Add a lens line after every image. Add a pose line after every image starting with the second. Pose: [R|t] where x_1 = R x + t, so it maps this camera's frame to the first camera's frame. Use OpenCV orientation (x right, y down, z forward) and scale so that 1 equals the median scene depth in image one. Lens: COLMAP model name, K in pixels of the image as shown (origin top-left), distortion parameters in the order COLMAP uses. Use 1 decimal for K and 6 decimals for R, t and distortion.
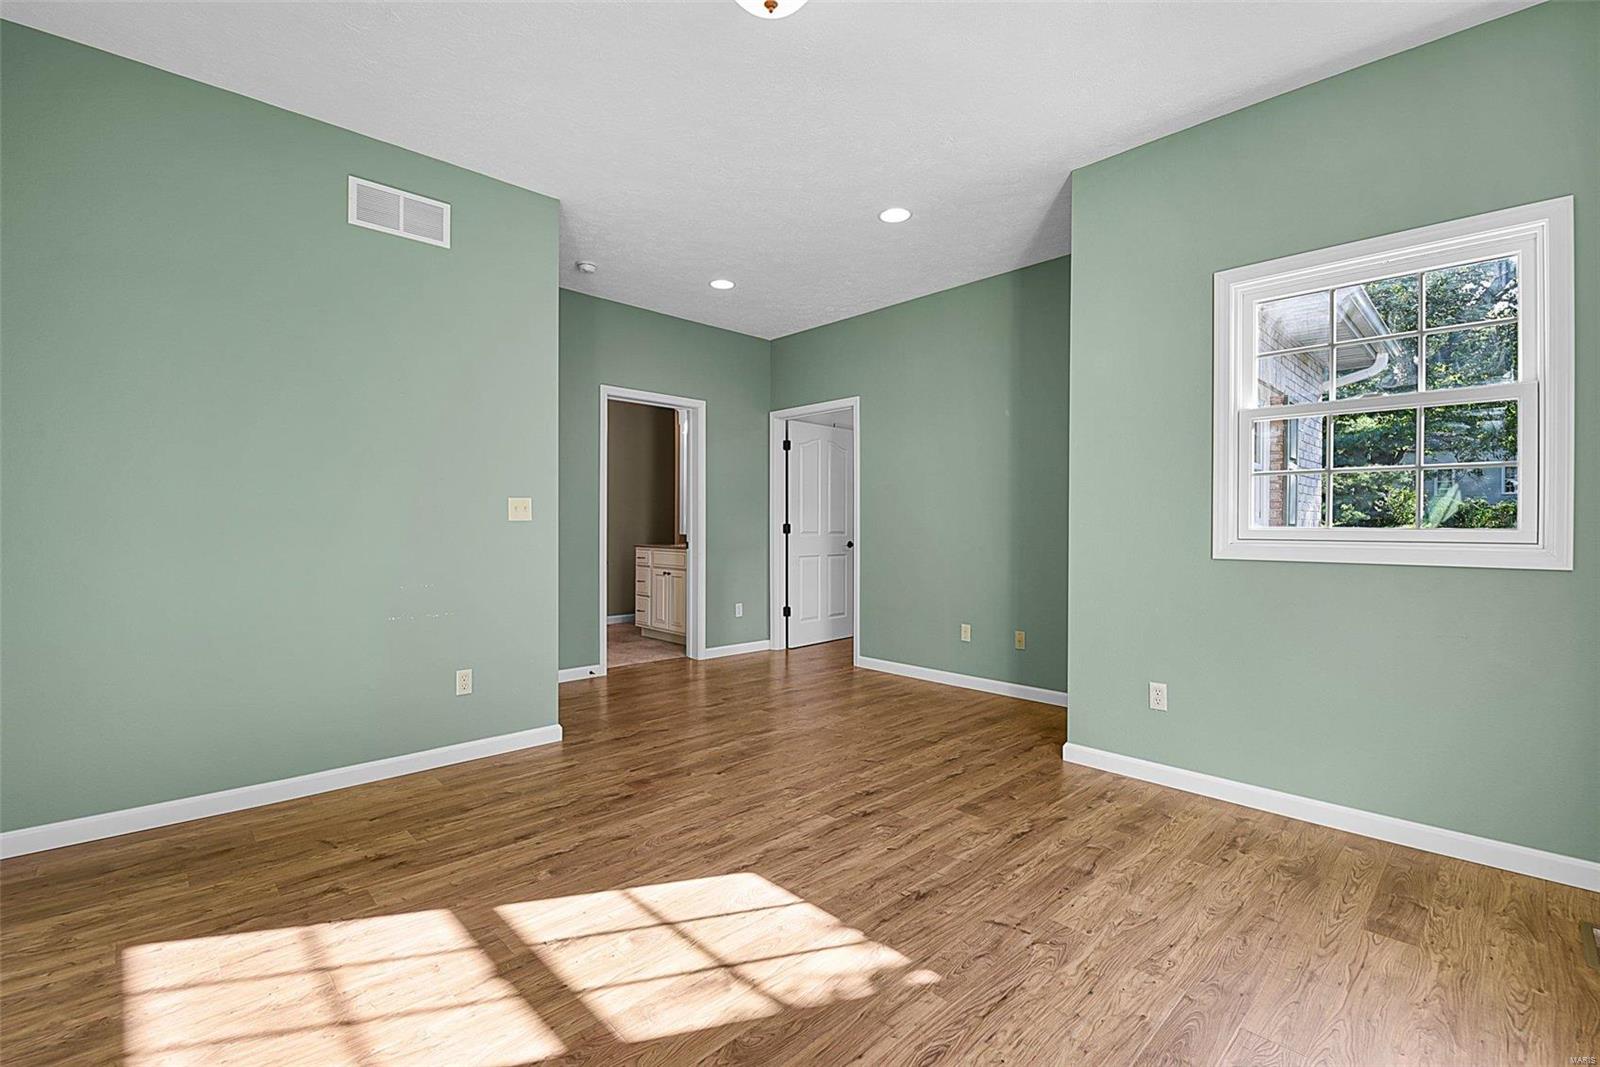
lens RADIAL K [[708.8, 0, 800.0], [0, 708.8, 533.5], [0, 0, 1]] dist [-0.010385, -0.000615]
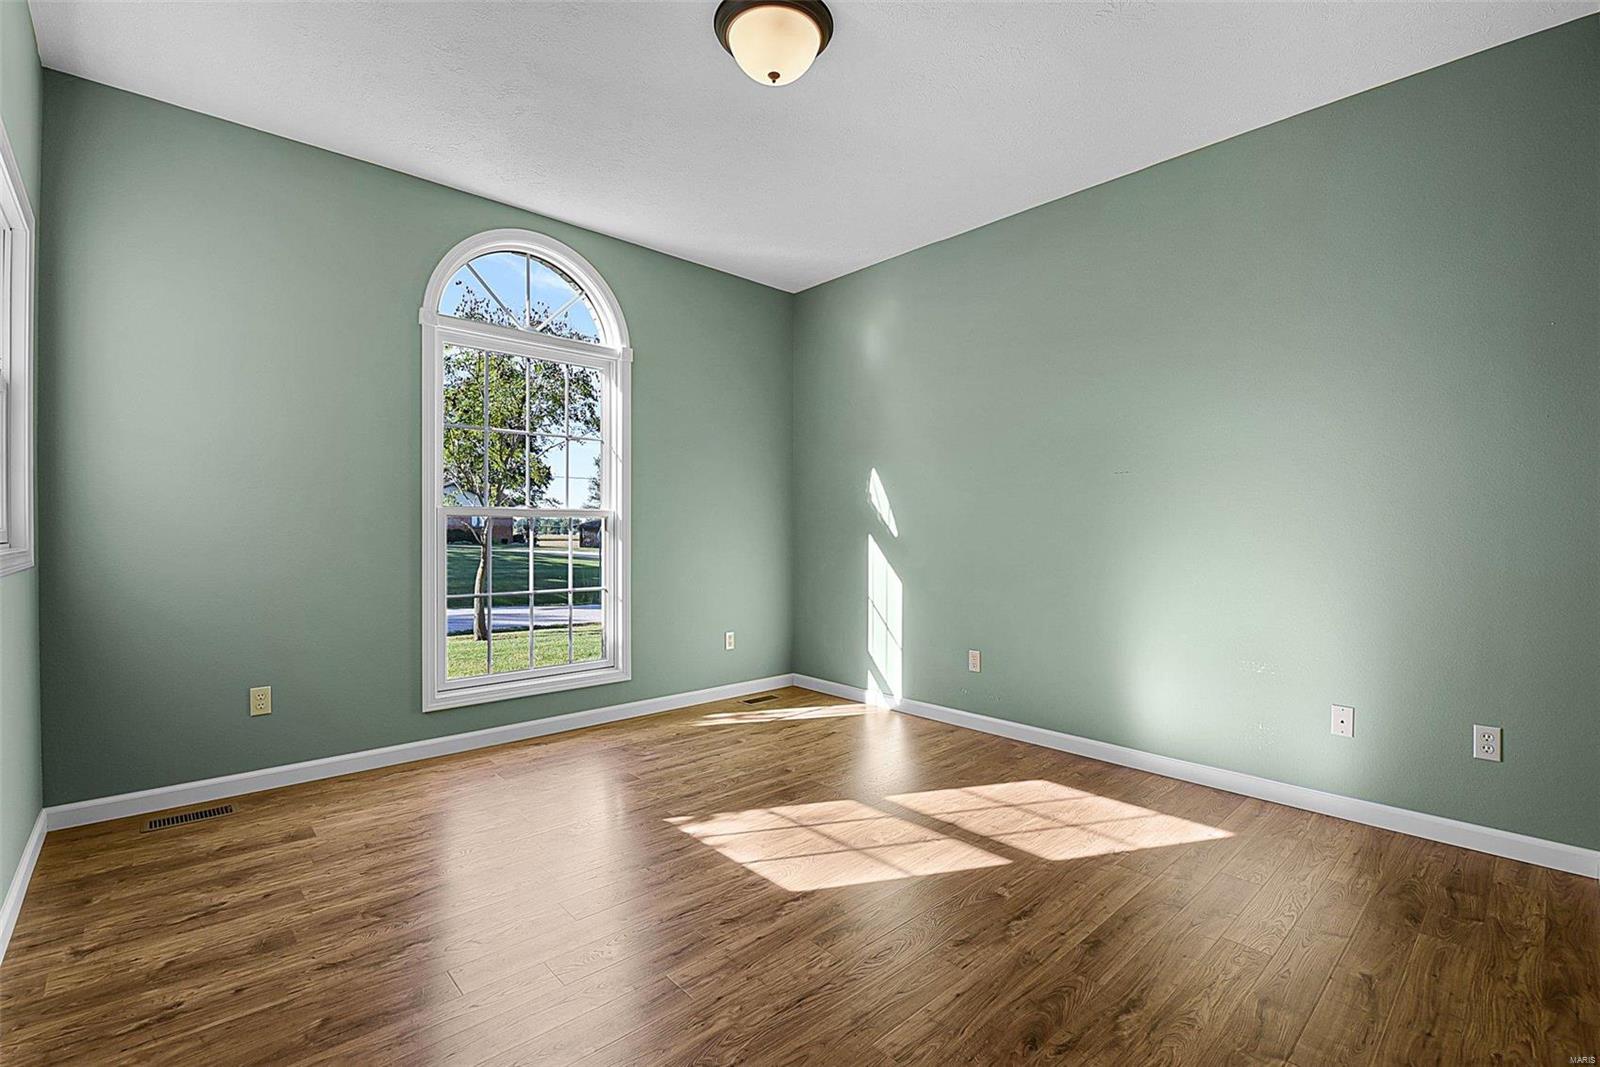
lens RADIAL K [[677.8, 0, 800.0], [0, 677.8, 533.5], [0, 0, 1]] dist [-0.047716, -0.000192]
pose [[-0.999751, -0.005964, 0.021489, -0.102117], [-0.005500, 0.999752, 0.021601, -0.023783], [-0.021612, 0.021478, -0.999536, 1.939136]]
